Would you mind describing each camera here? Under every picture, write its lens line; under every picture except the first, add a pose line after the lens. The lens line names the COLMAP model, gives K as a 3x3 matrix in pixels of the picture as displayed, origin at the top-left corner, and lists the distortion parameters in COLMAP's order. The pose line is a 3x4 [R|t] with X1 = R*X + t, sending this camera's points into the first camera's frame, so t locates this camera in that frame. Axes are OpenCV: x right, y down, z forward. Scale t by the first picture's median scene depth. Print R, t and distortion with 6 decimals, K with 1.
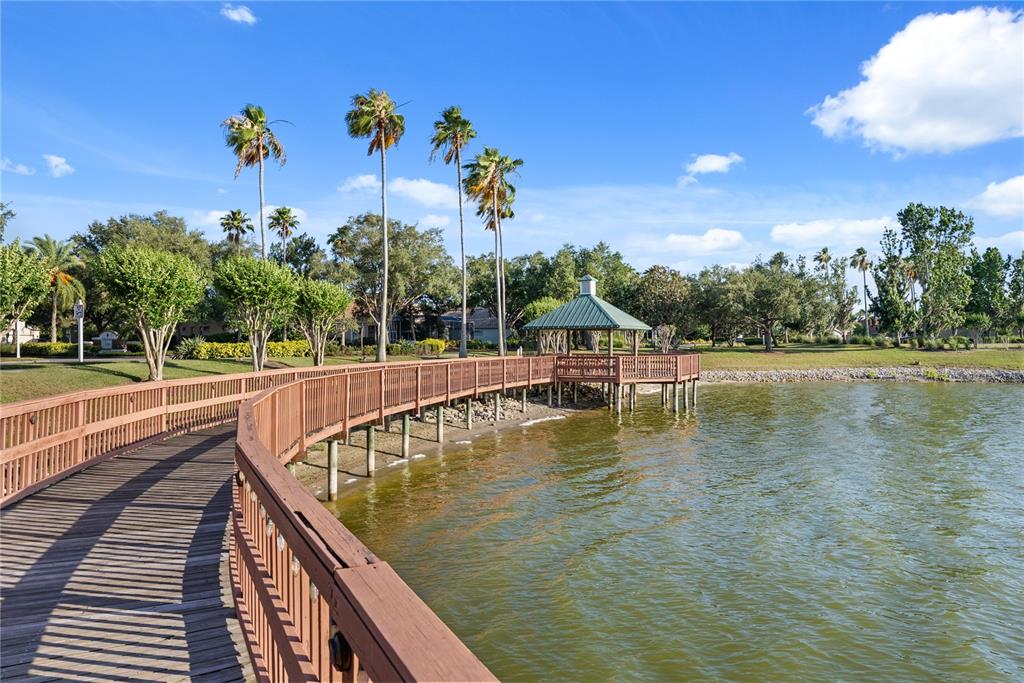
lens RADIAL K [[695.1, 0, 511.8], [0, 695.1, 357.6], [0, 0, 1]] dist [-0.003103, -0.000863]
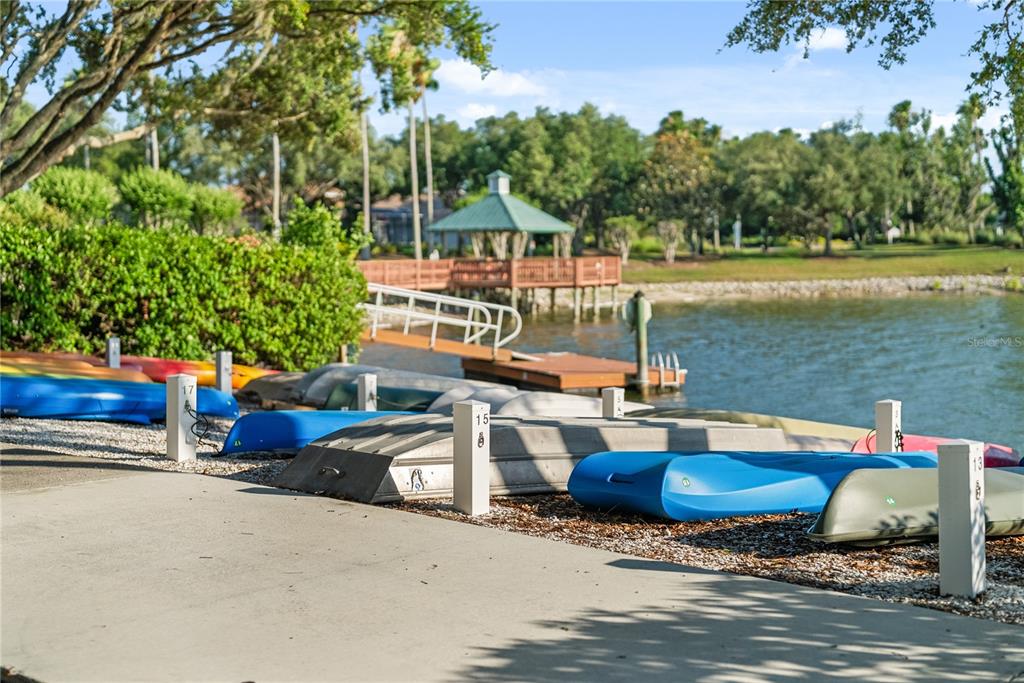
lens RADIAL K [[1598.4, 0, 512.0], [0, 1598.4, 341.5], [0, 0, 1]] dist [-0.011234, -0.026244]
pose [[0.998456, -0.005844, -0.055234, 0.146627], [0.007861, 0.999307, 0.036386, 0.016545], [0.054983, -0.036765, 0.997810, -0.659460]]
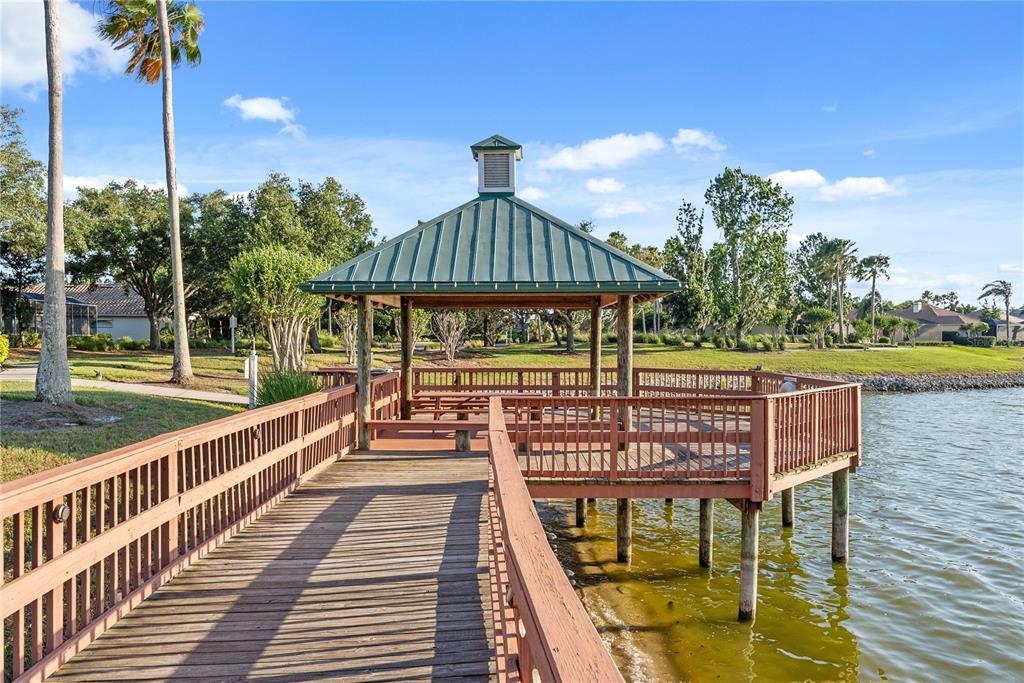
lens RADIAL K [[695.1, 0, 511.8], [0, 695.1, 357.6], [0, 0, 1]] dist [-0.003103, -0.000863]
pose [[0.886312, -0.008675, 0.463008, -0.019840], [0.005026, 0.999946, 0.009113, -0.012139], [-0.463062, -0.005750, 0.886307, 0.401881]]
